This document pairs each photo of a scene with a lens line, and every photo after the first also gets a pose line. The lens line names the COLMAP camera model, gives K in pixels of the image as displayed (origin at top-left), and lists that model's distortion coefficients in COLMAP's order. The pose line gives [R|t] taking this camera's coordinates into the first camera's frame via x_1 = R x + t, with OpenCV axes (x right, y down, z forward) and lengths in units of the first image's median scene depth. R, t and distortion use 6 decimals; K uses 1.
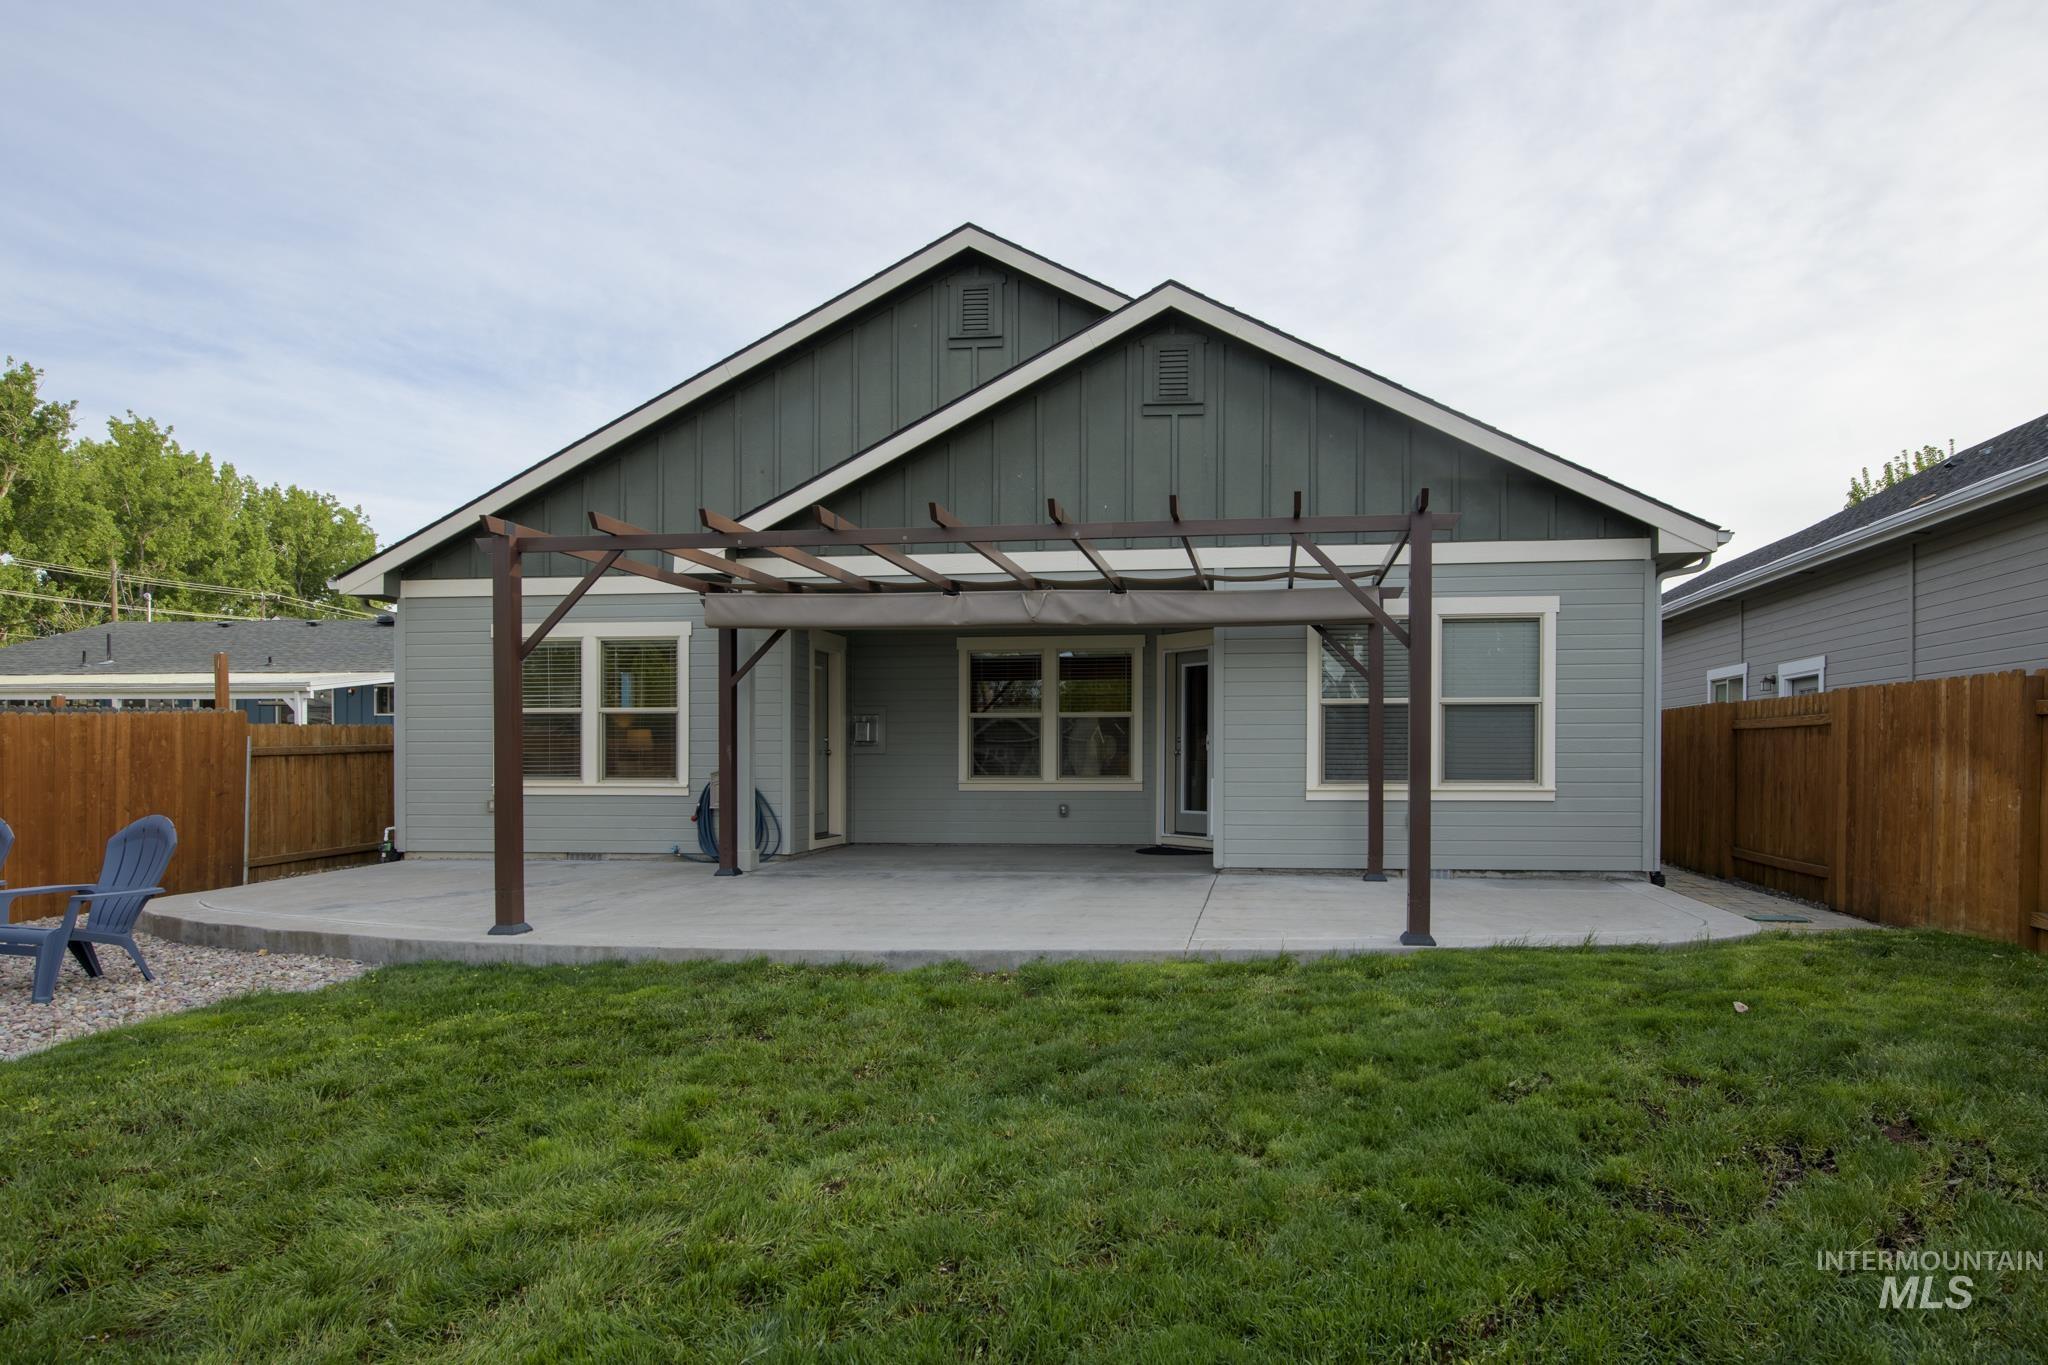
lens RADIAL K [[1204.7, 0, 1158.6], [0, 1204.7, 768.8], [0, 0, 1]] dist [-0.000067, -0.002530]
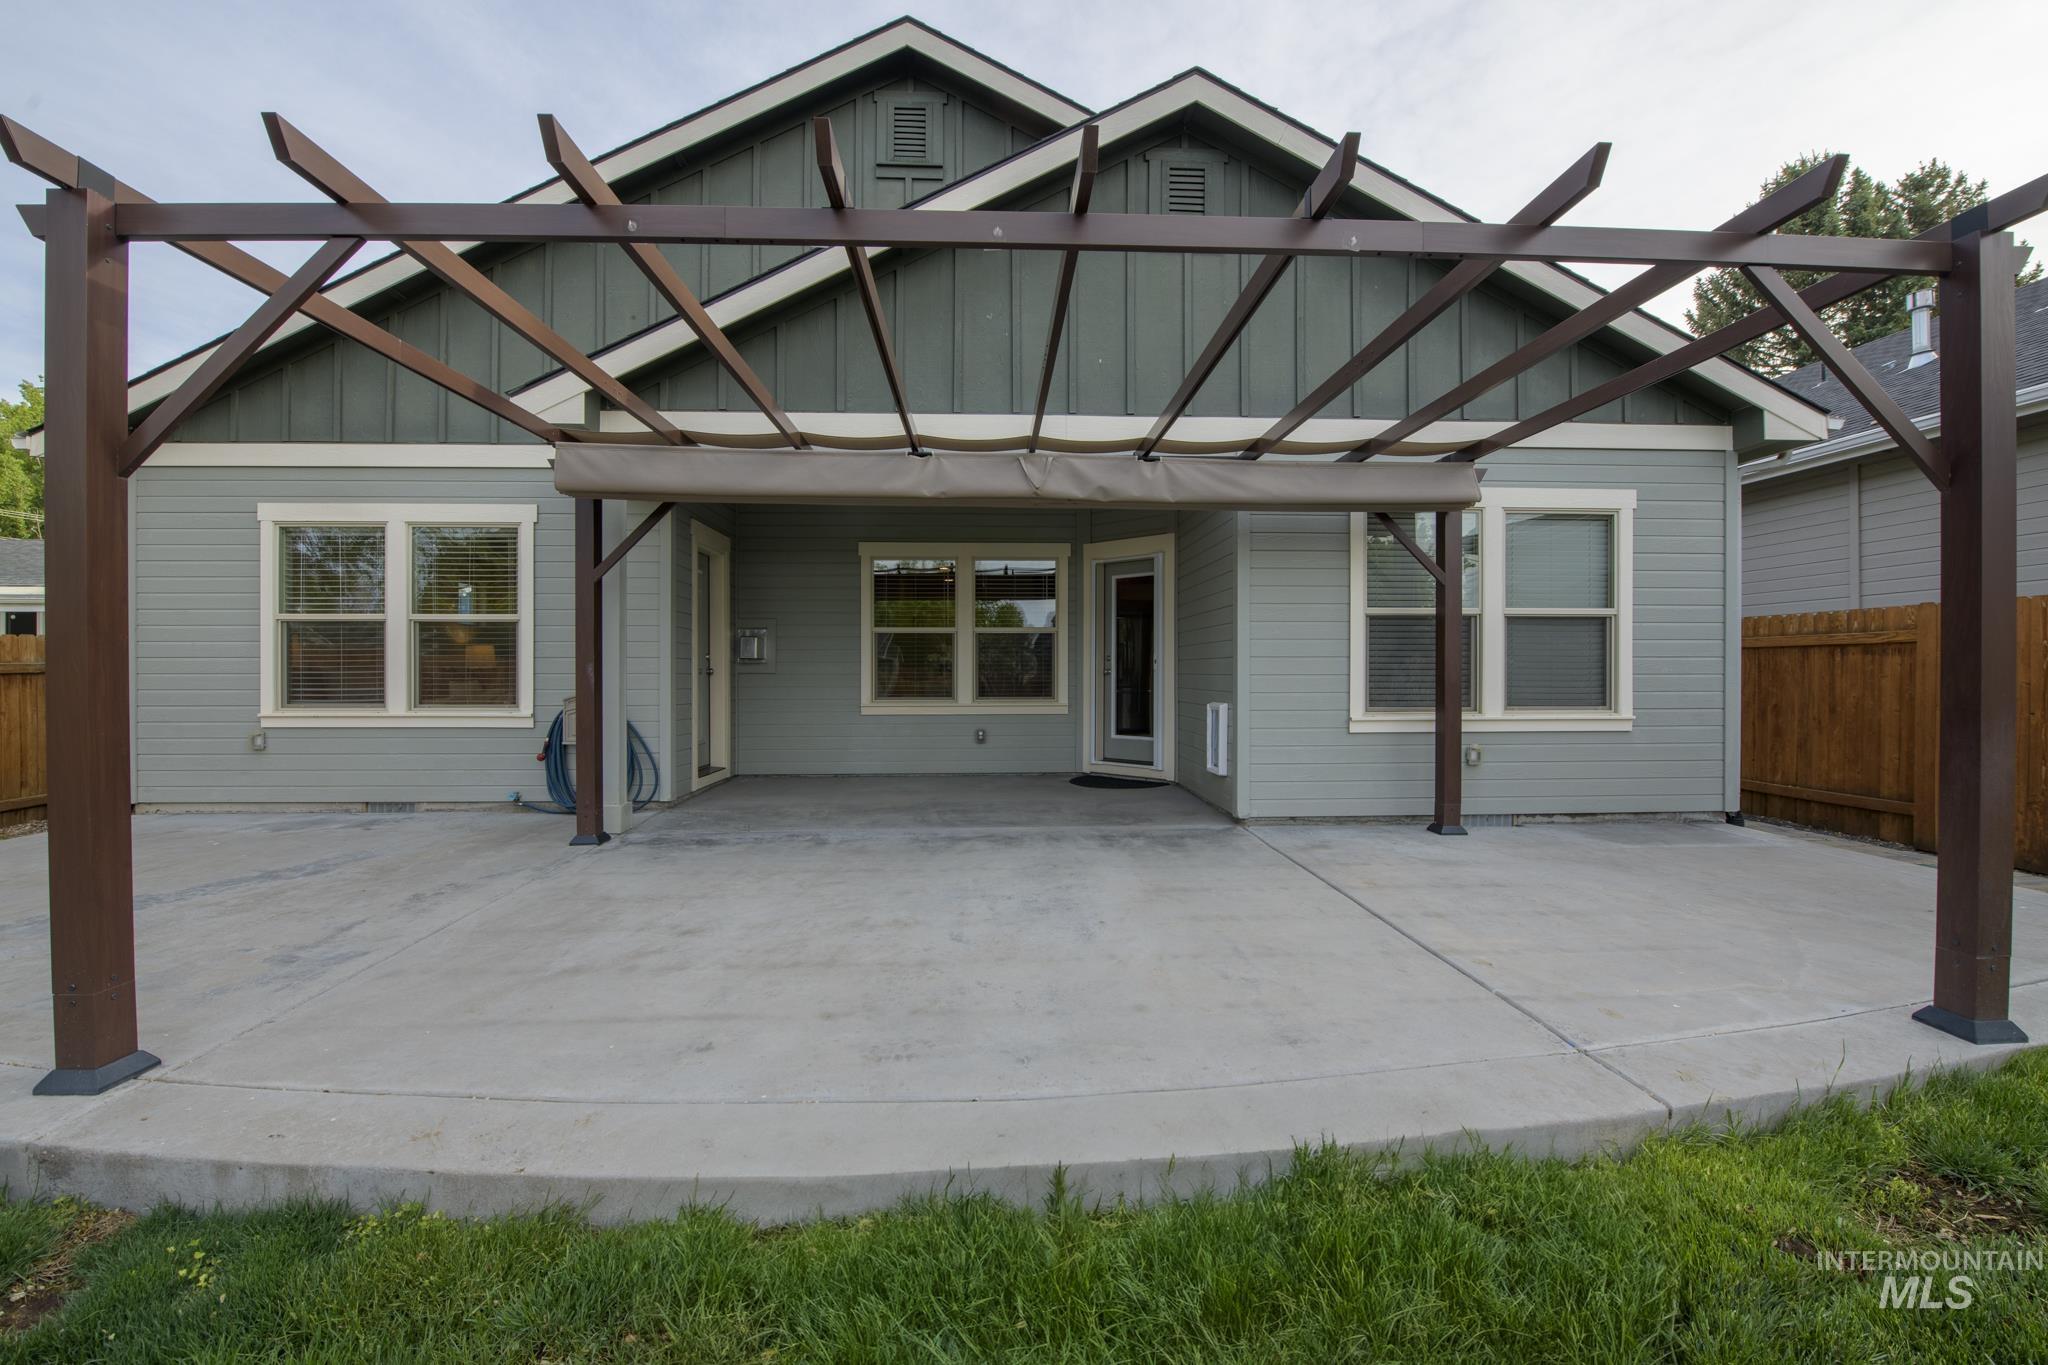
lens RADIAL K [[831.0, 0, 1024.0], [0, 831.0, 682.5], [0, 0, 1]] dist [-0.011762, -0.003774]
pose [[0.988373, -0.000952, 0.152046, -0.161570], [0.000470, 0.999995, 0.003210, -0.008593], [-0.152048, -0.003101, 0.988368, 0.432742]]
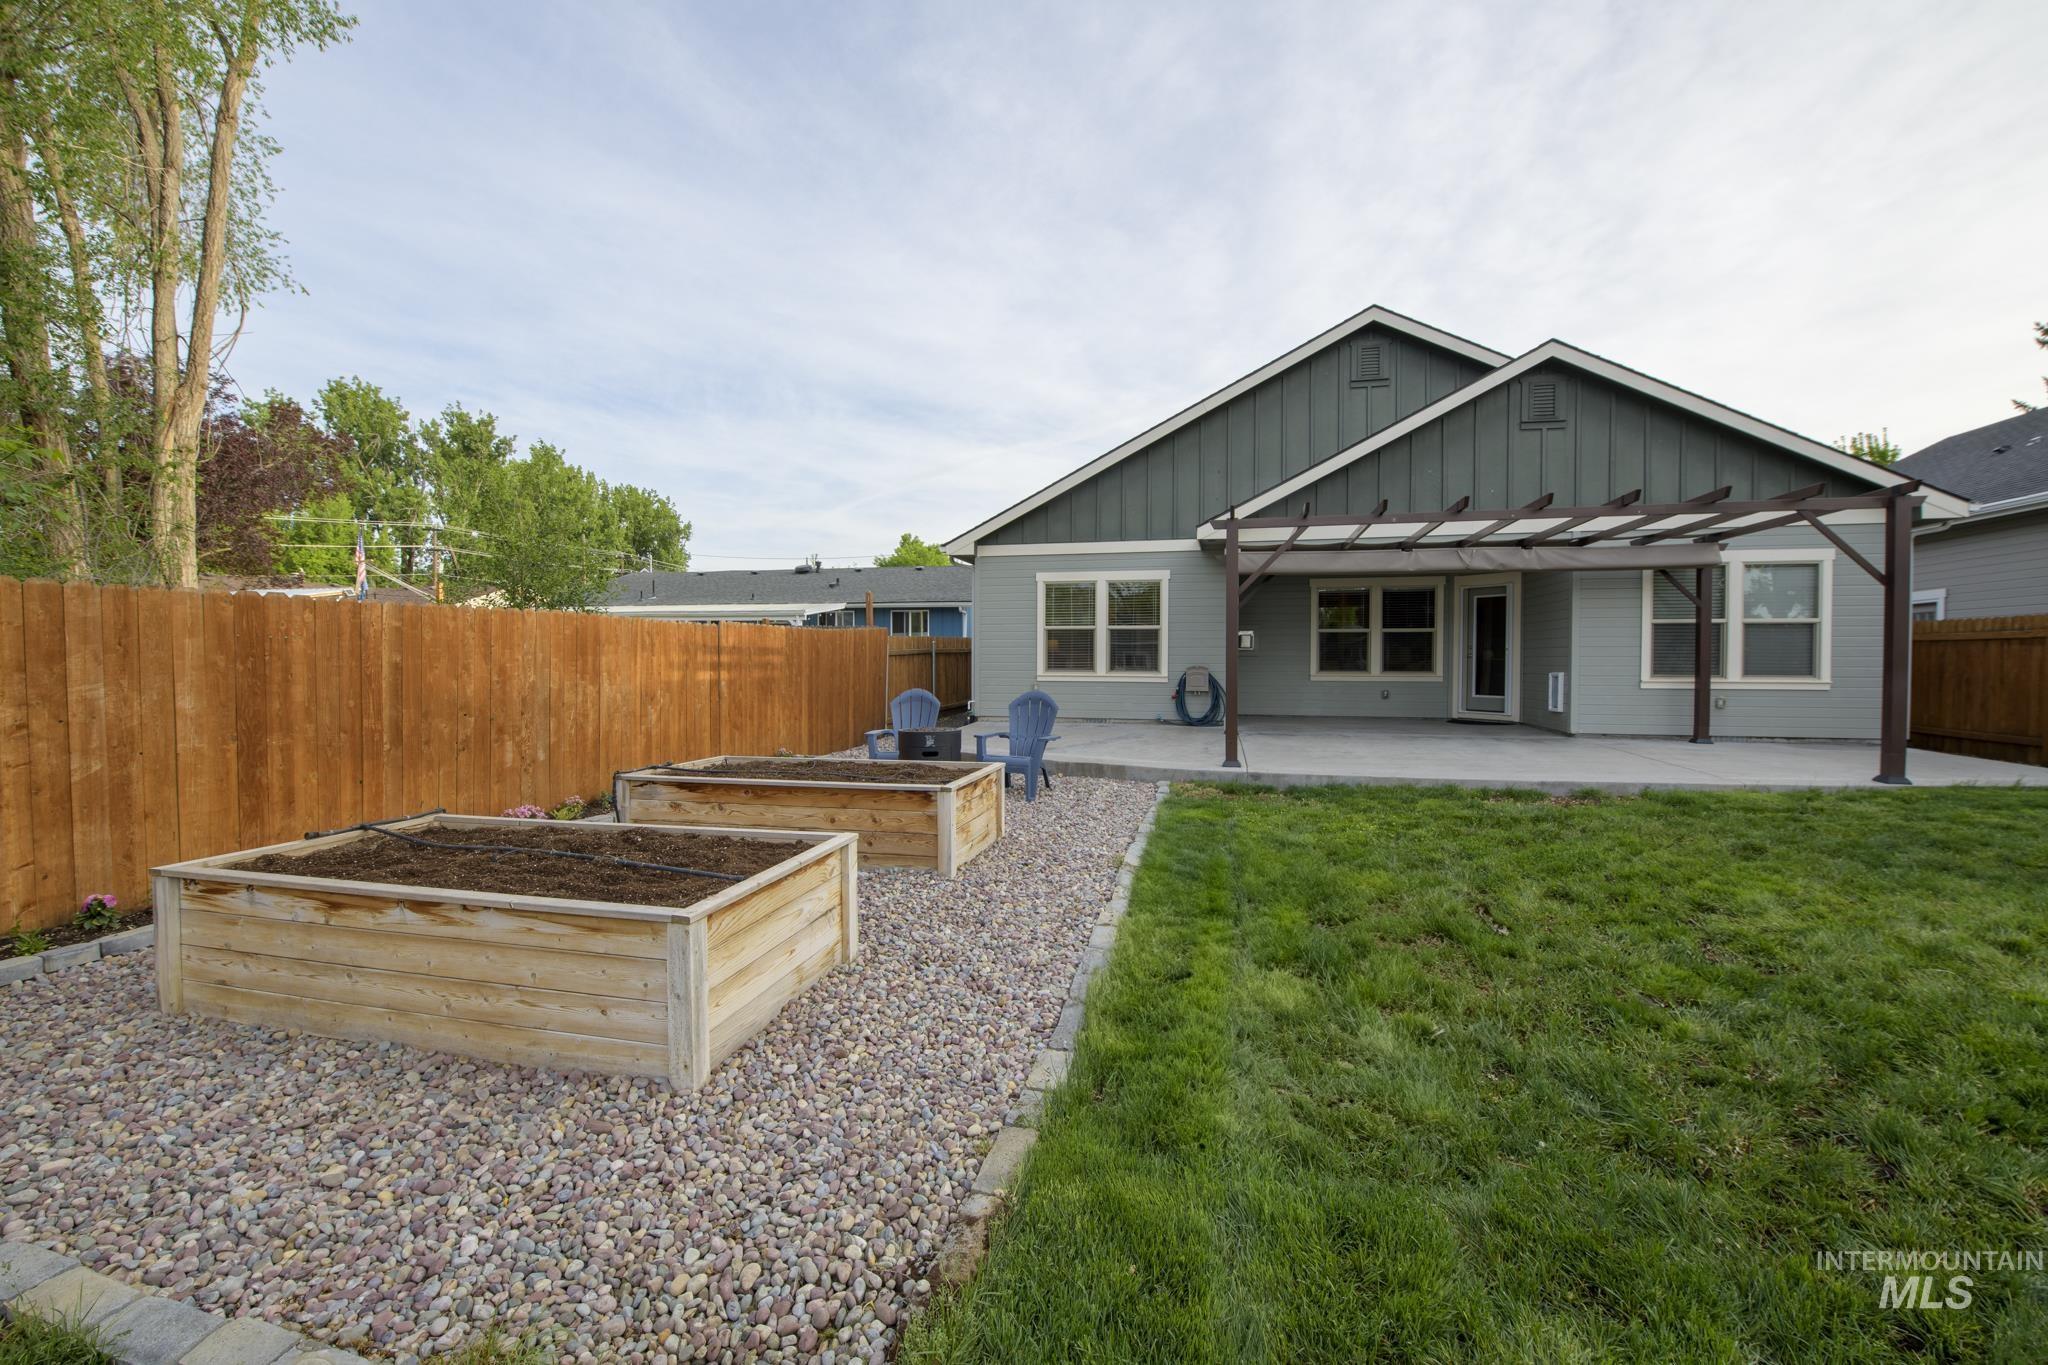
lens RADIAL K [[831.0, 0, 1024.0], [0, 831.0, 682.5], [0, 0, 1]] dist [-0.011762, -0.003774]
pose [[0.991955, 0.007480, -0.126366, -0.450249], [-0.005181, 0.999815, 0.018515, 0.003693], [0.126482, -0.017711, 0.991811, -0.089838]]
